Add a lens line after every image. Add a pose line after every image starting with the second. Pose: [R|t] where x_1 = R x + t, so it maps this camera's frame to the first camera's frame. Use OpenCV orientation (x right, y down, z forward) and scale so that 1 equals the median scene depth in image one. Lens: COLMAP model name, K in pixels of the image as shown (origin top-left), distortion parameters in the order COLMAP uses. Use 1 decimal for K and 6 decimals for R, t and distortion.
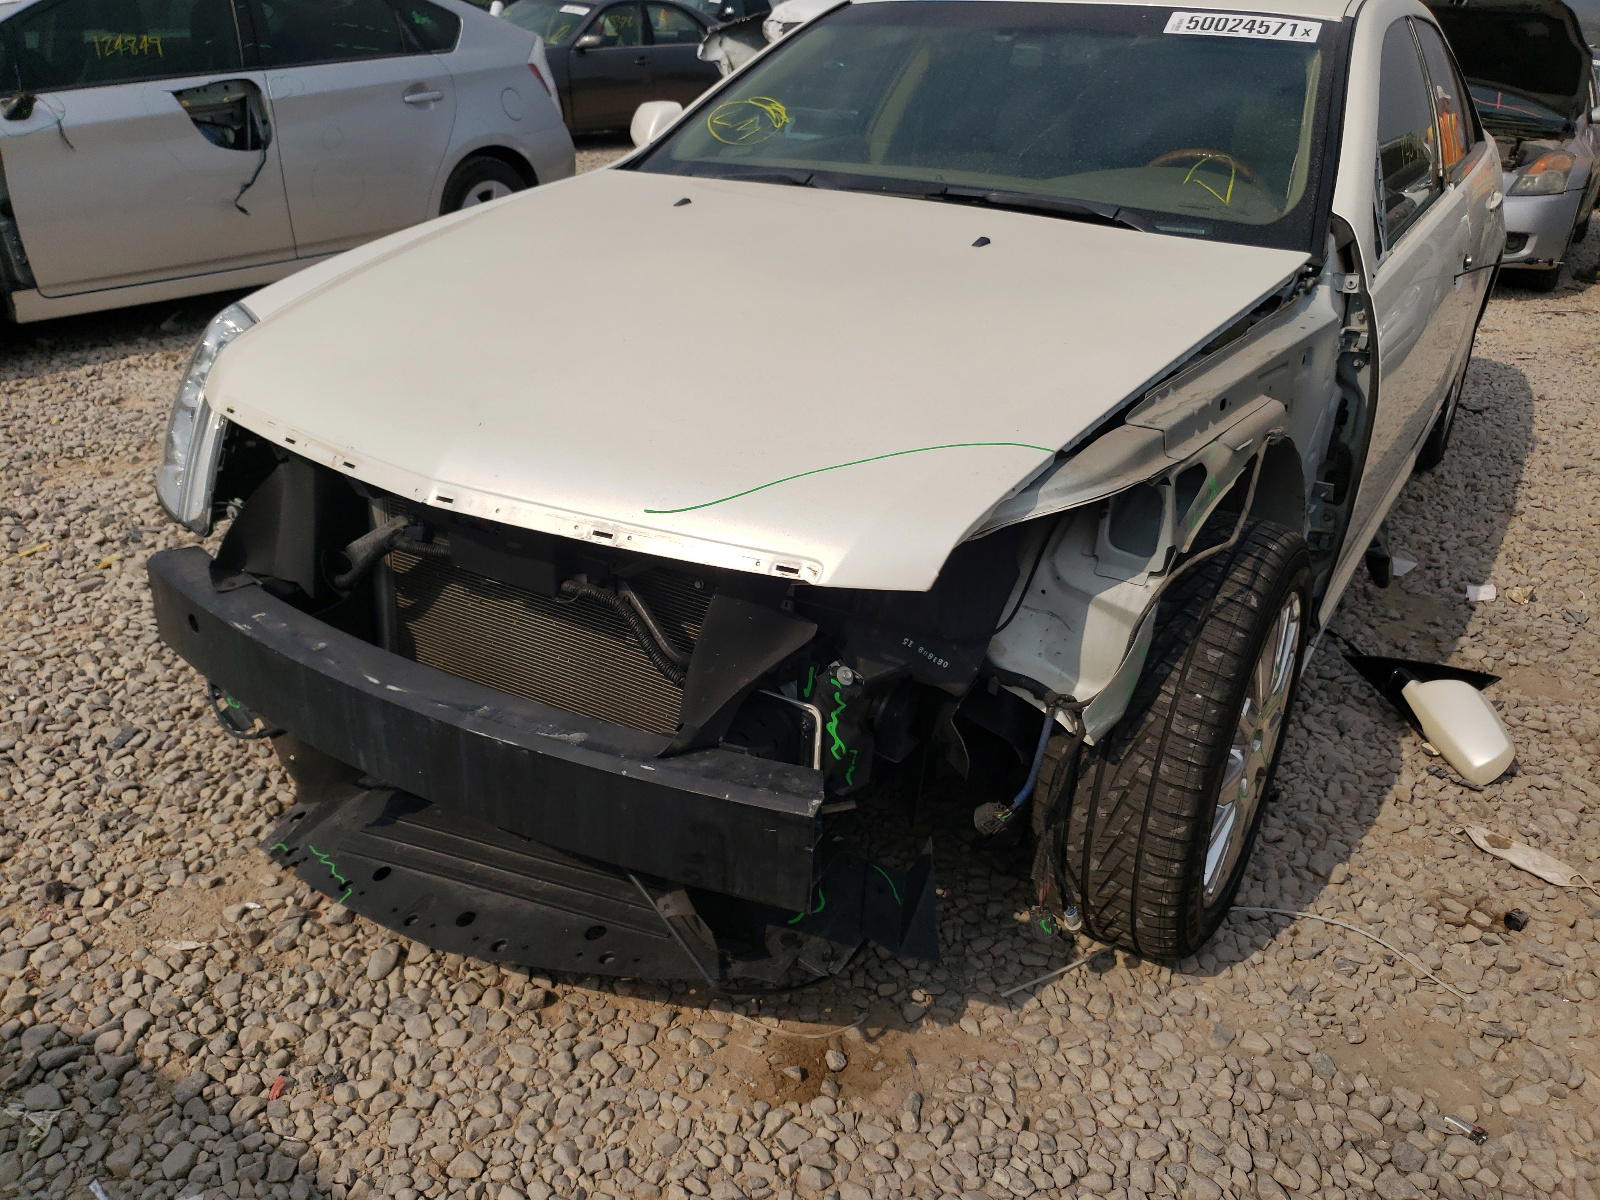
lens RADIAL K [[1361.7, 0, 798.5], [0, 1361.7, 638.6], [0, 0, 1]] dist [-0.026218, 0.060772]
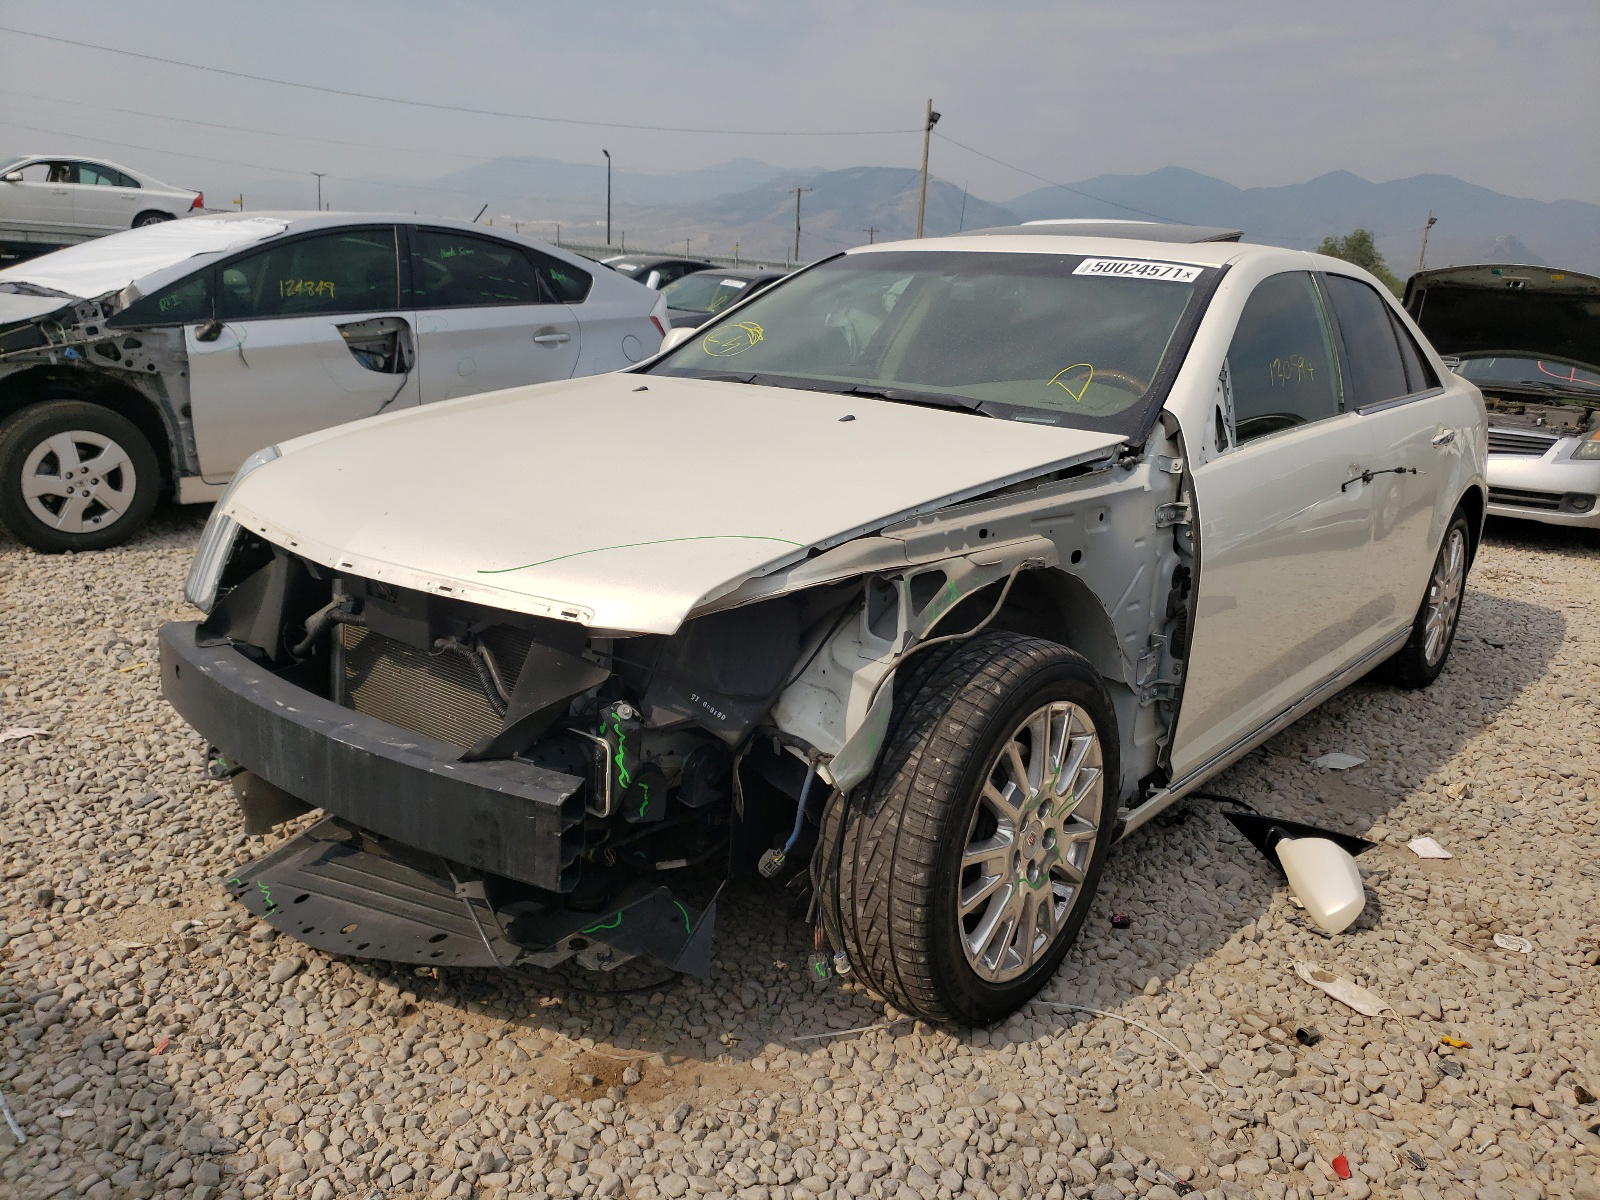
lens RADIAL K [[1366.7, 0, 800.0], [0, 1366.7, 600.0], [0, 0, 1]] dist [0.002859, 0.018078]
pose [[0.990574, 0.049477, -0.127733, 0.267923], [-0.075702, 0.974885, -0.209449, 0.135900], [0.114162, 0.217145, 0.969441, -0.169612]]
